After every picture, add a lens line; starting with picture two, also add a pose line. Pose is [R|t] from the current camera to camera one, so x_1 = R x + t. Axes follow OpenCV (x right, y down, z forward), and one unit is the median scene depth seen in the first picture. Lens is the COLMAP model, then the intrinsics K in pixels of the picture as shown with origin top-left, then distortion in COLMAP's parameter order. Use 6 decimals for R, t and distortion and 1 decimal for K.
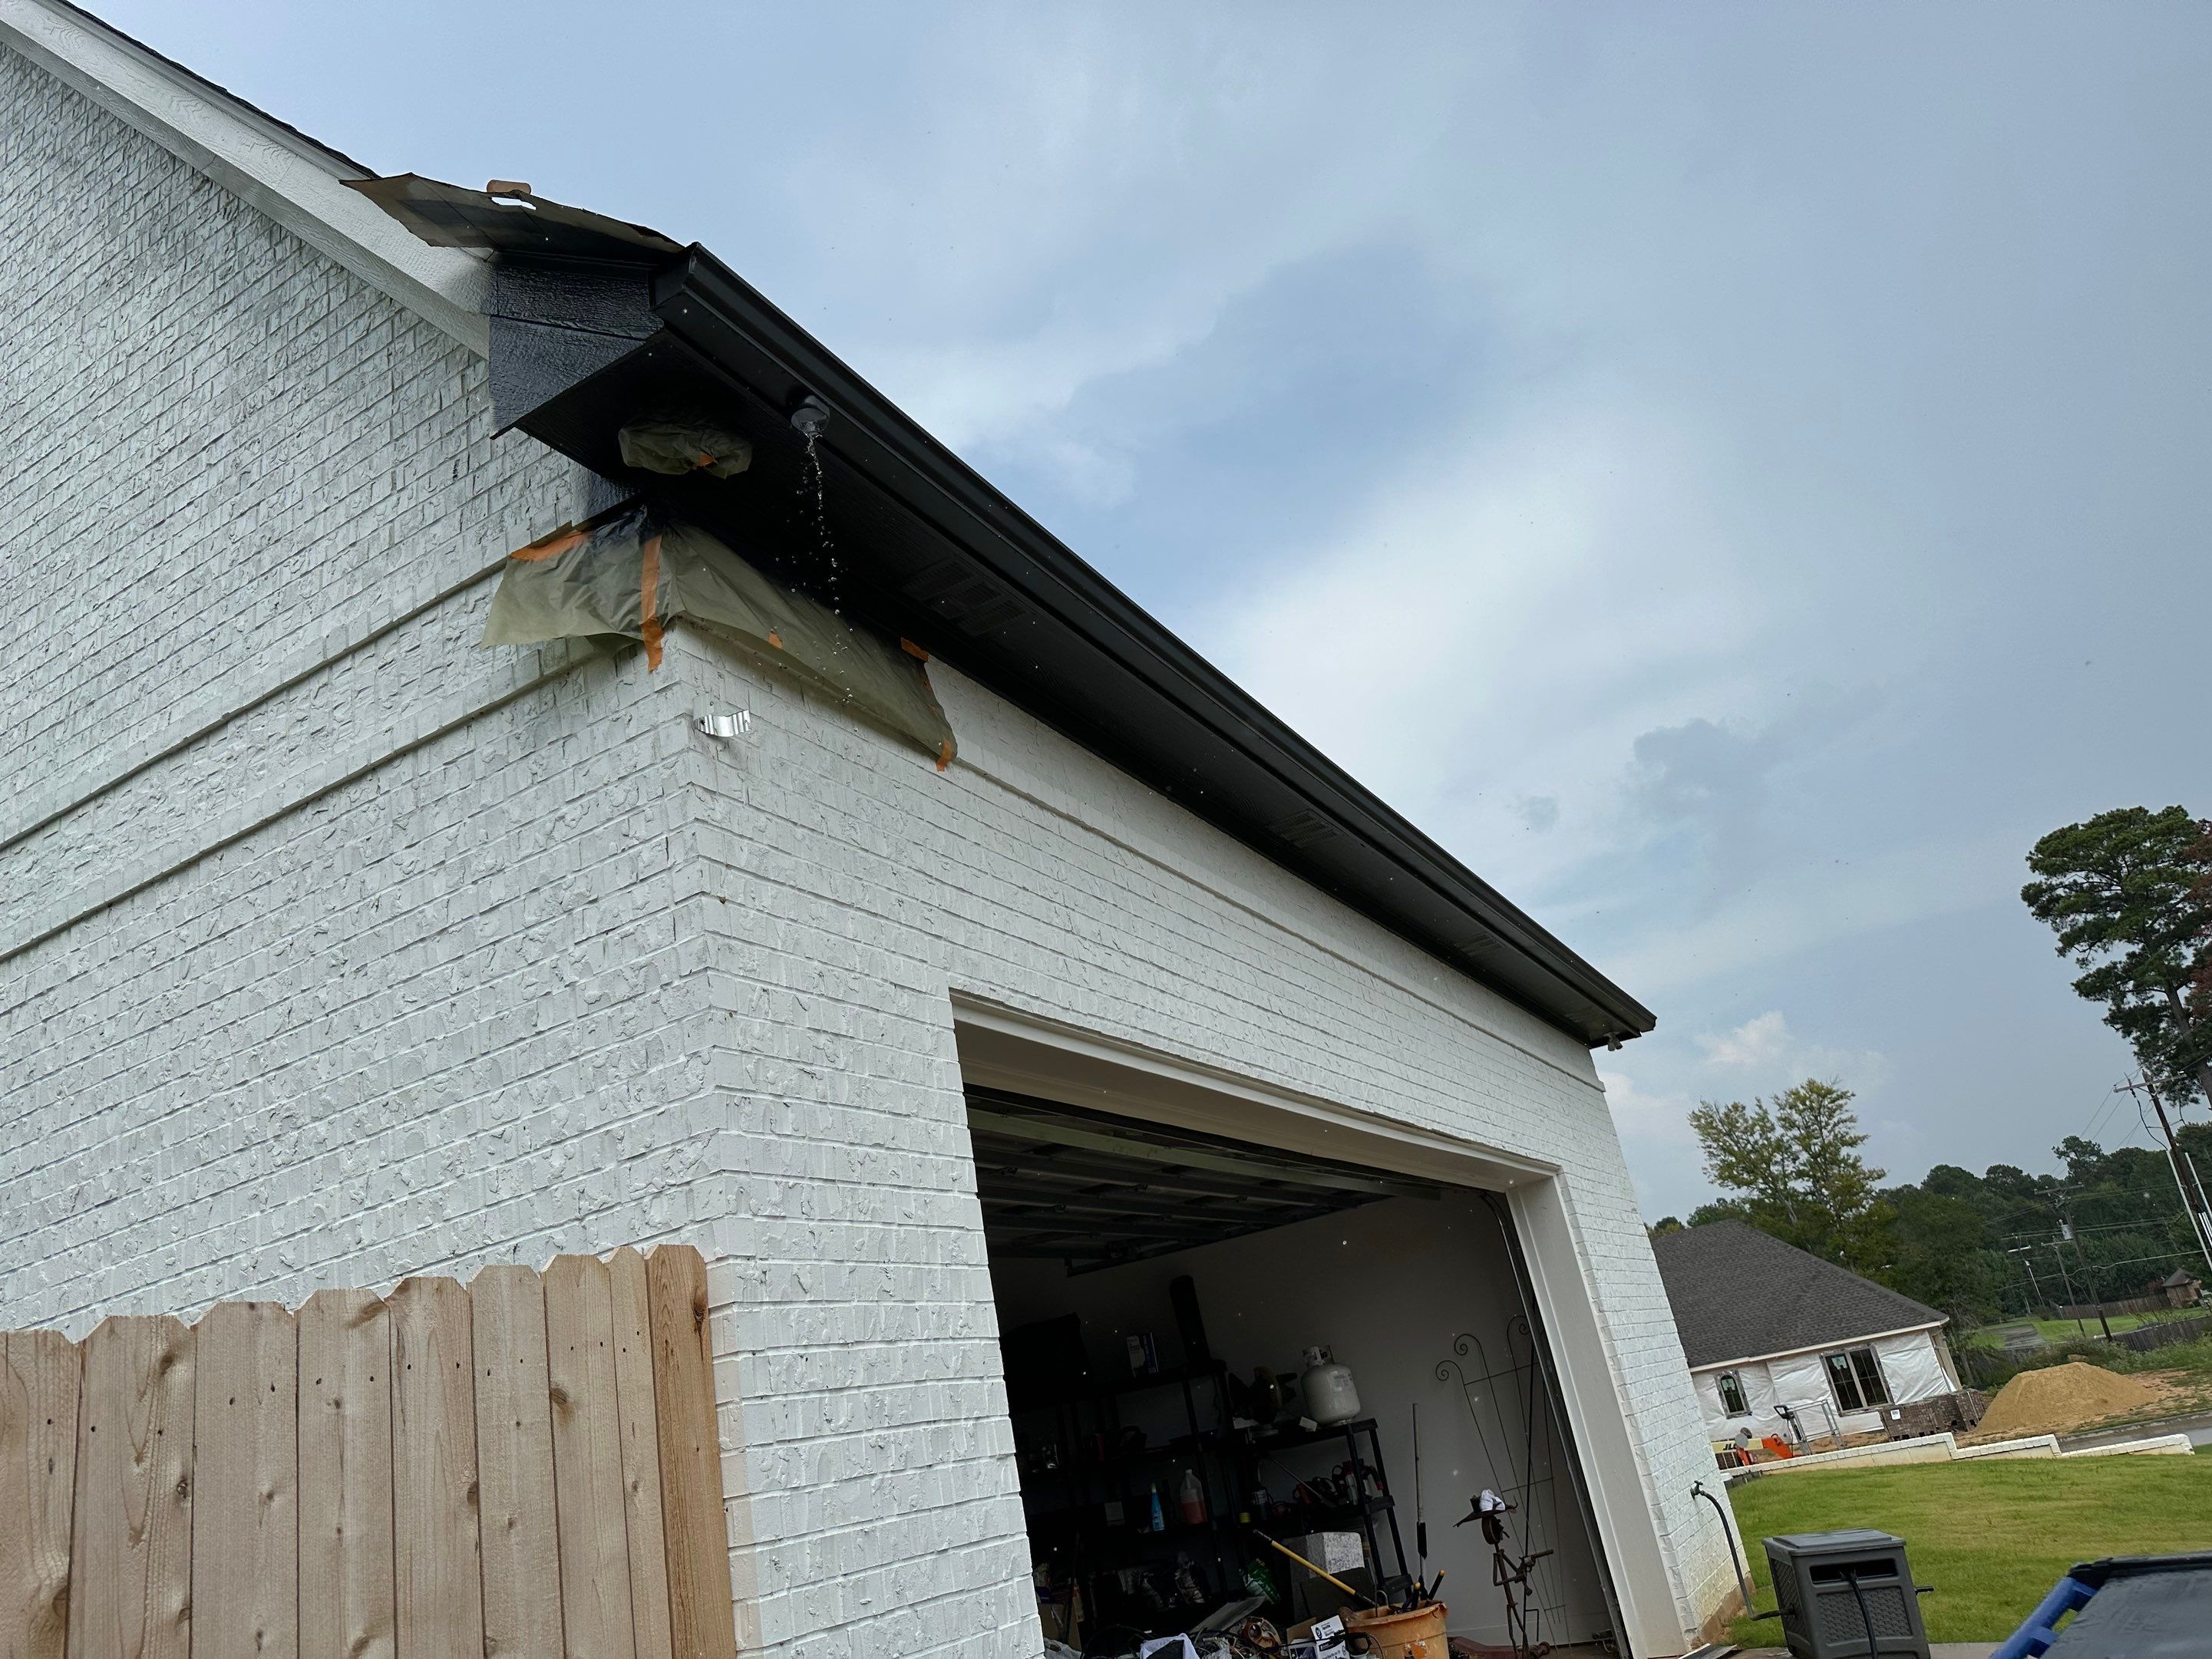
lens RADIAL K [[1544.0, 0, 1058.8], [0, 1544.0, 830.5], [0, 0, 1]] dist [0.034870, -0.046815]
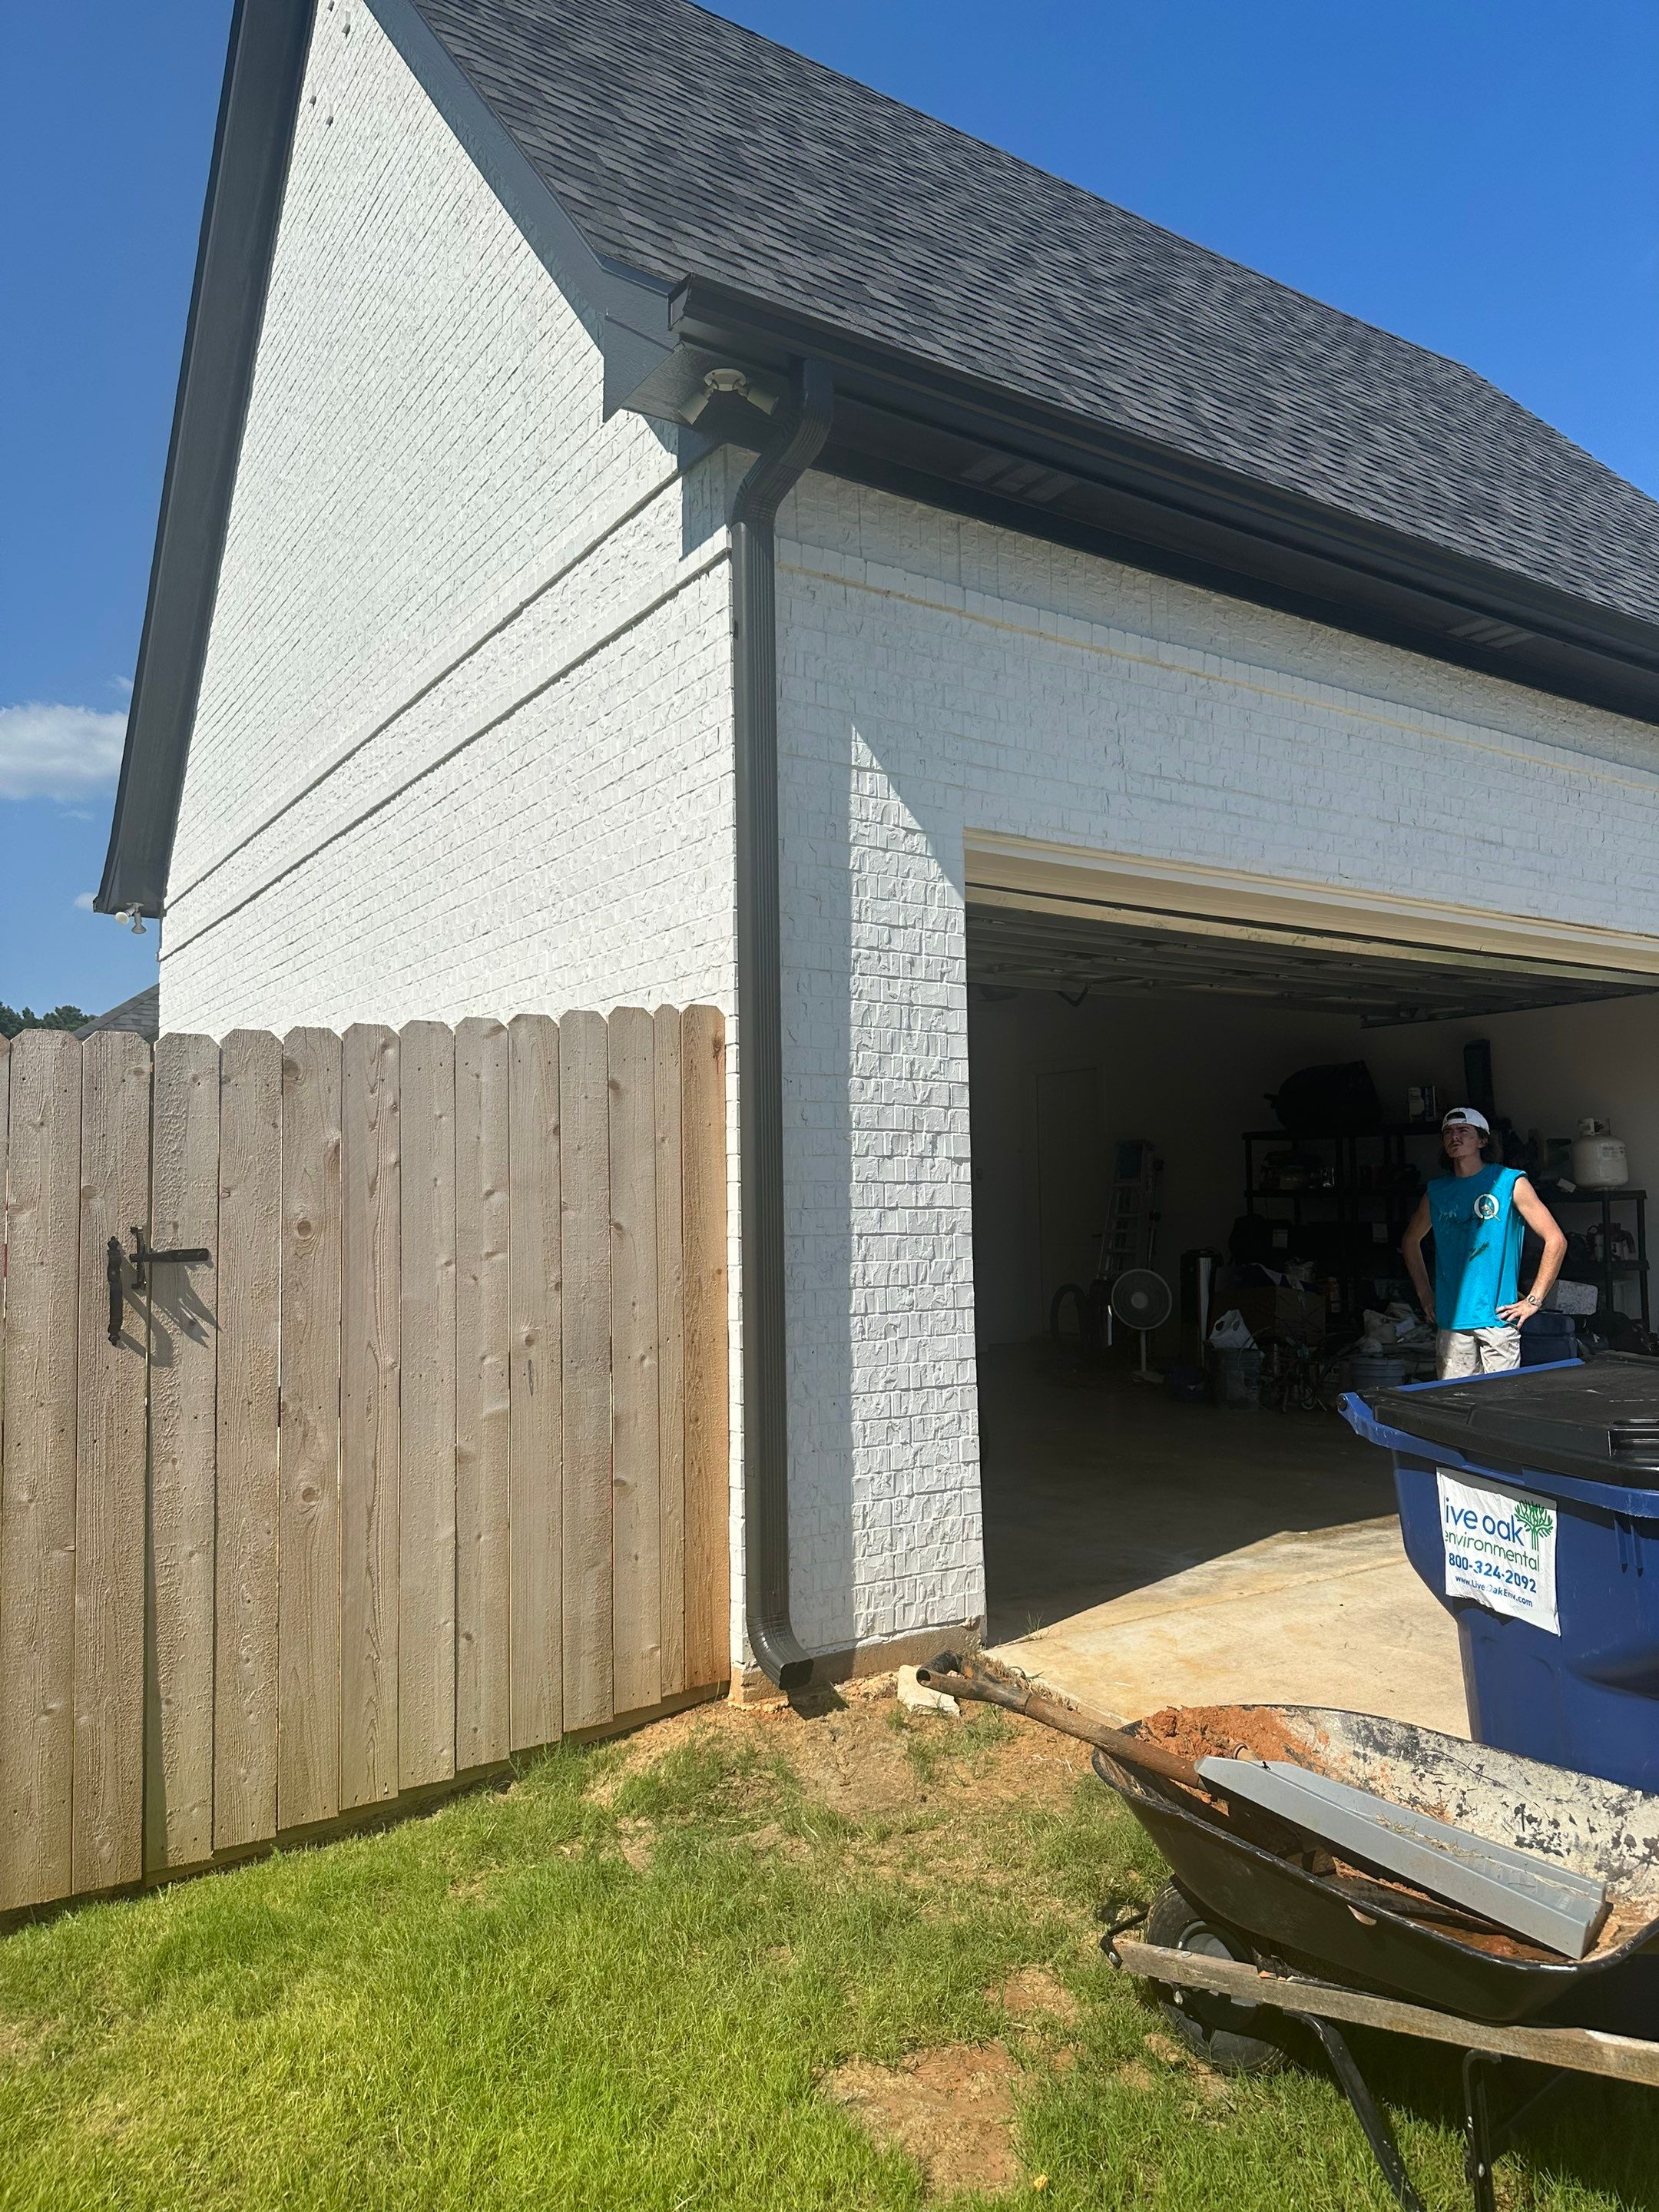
lens RADIAL K [[1528.8, 0, 831.8], [0, 1528.8, 1112.6], [0, 0, 1]] dist [0.092639, -0.144874]
pose [[0.887079, 0.131666, -0.442441, 0.497166], [0.037109, 0.935018, 0.352654, -0.154147], [0.460123, -0.329251, 0.824549, -0.238076]]
